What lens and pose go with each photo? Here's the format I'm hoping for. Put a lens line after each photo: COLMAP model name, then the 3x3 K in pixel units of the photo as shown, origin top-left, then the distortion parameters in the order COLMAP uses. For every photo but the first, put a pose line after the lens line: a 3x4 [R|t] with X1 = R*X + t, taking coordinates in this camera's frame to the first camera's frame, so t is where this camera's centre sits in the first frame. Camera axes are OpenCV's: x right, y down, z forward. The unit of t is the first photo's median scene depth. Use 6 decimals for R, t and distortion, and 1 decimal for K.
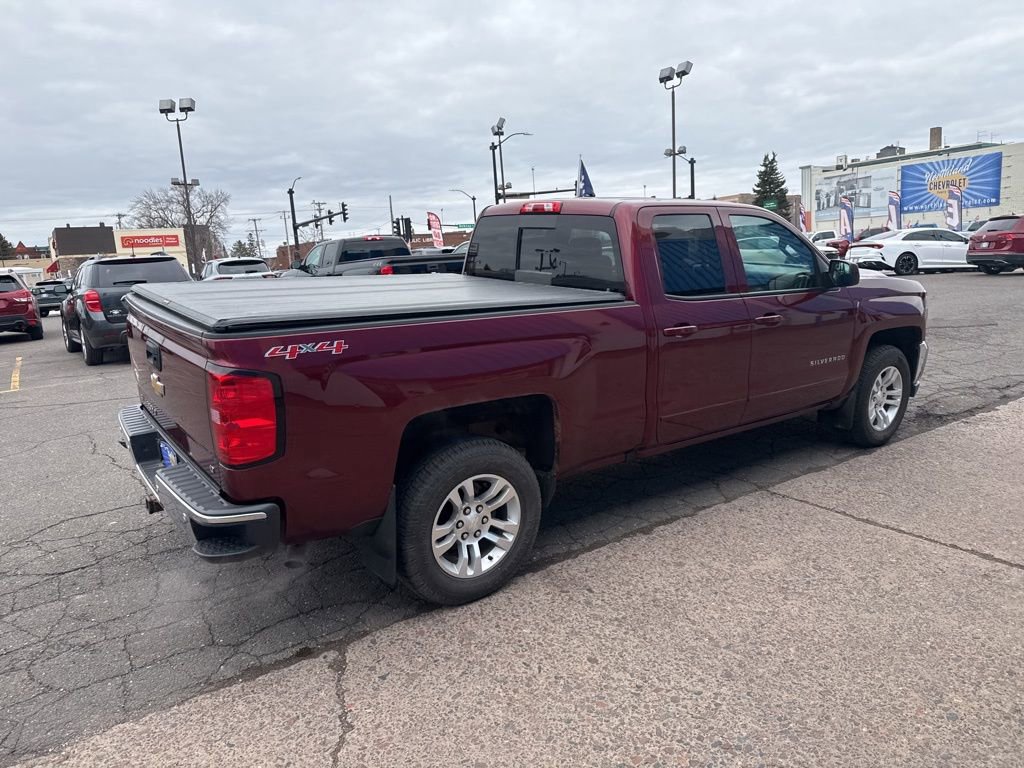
lens RADIAL K [[720.2, 0, 516.3], [0, 720.2, 379.9], [0, 0, 1]] dist [0.053034, -0.063329]
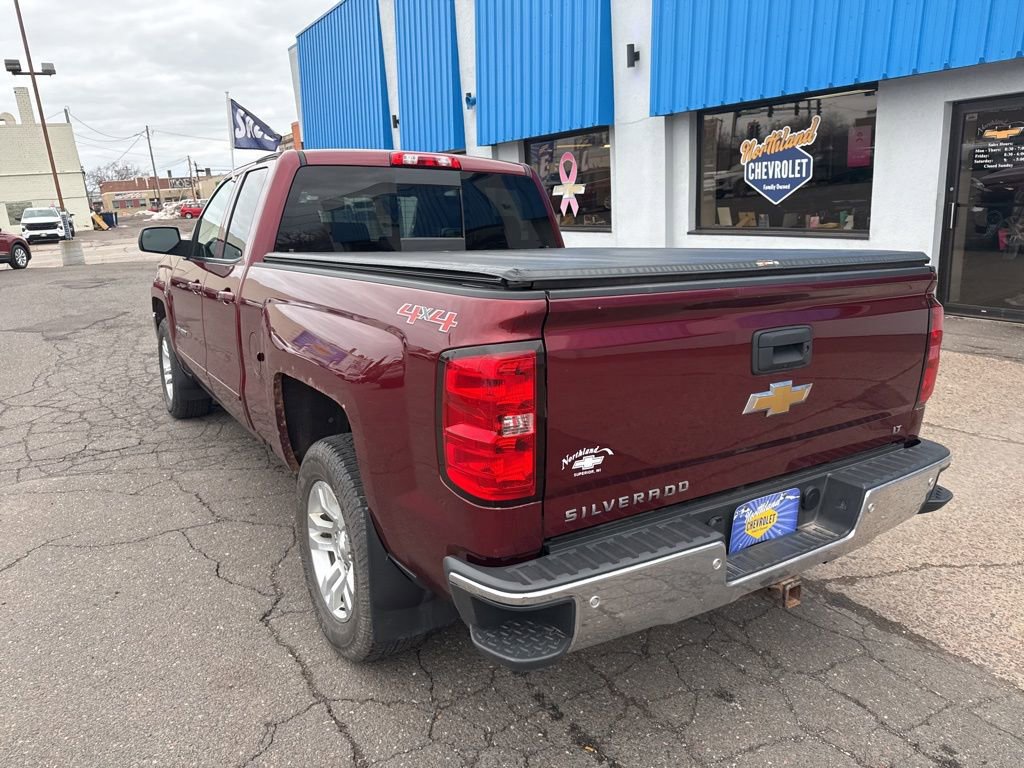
lens RADIAL K [[720.2, 0, 507.8], [0, 720.2, 380.2], [0, 0, 1]] dist [0.053034, -0.063329]
pose [[0.065877, -0.207825, 0.975945, -0.114125], [0.220391, 0.956945, 0.188903, -0.018116], [-0.973184, 0.202646, 0.108843, 0.118860]]
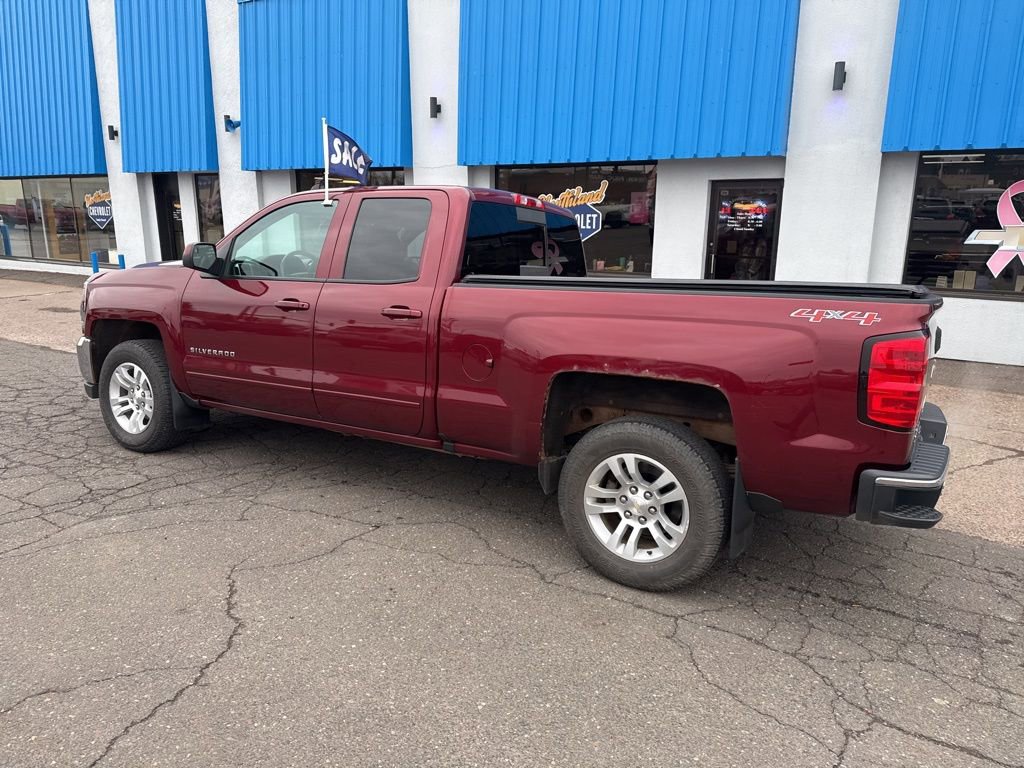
lens RADIAL K [[720.2, 0, 510.7], [0, 720.2, 382.3], [0, 0, 1]] dist [0.053034, -0.063329]
pose [[-0.402037, -0.157370, 0.901999, -0.122619], [0.162654, 0.957176, 0.239494, -0.033292], [-0.901061, 0.242999, -0.359223, 0.198132]]
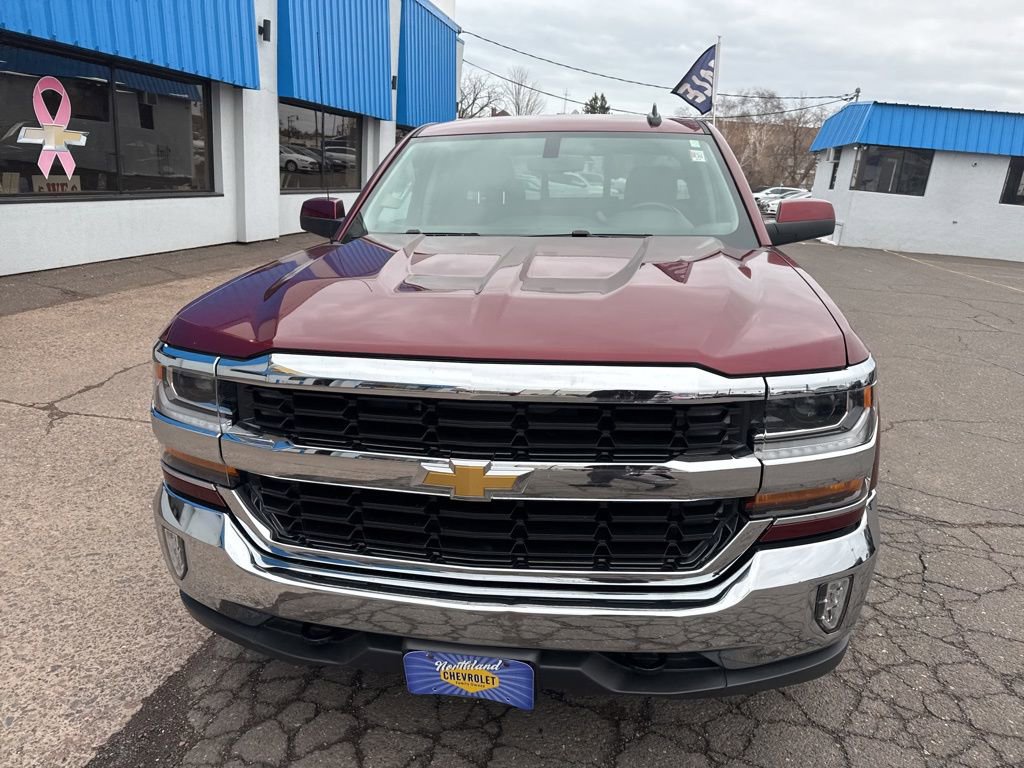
lens RADIAL K [[720.2, 0, 515.7], [0, 720.2, 379.8], [0, 0, 1]] dist [0.053034, -0.063329]
pose [[-0.718313, 0.196371, -0.667431, 0.119600], [-0.152625, 0.891491, 0.426555, -0.050183], [0.678772, 0.408267, -0.610399, 0.235946]]
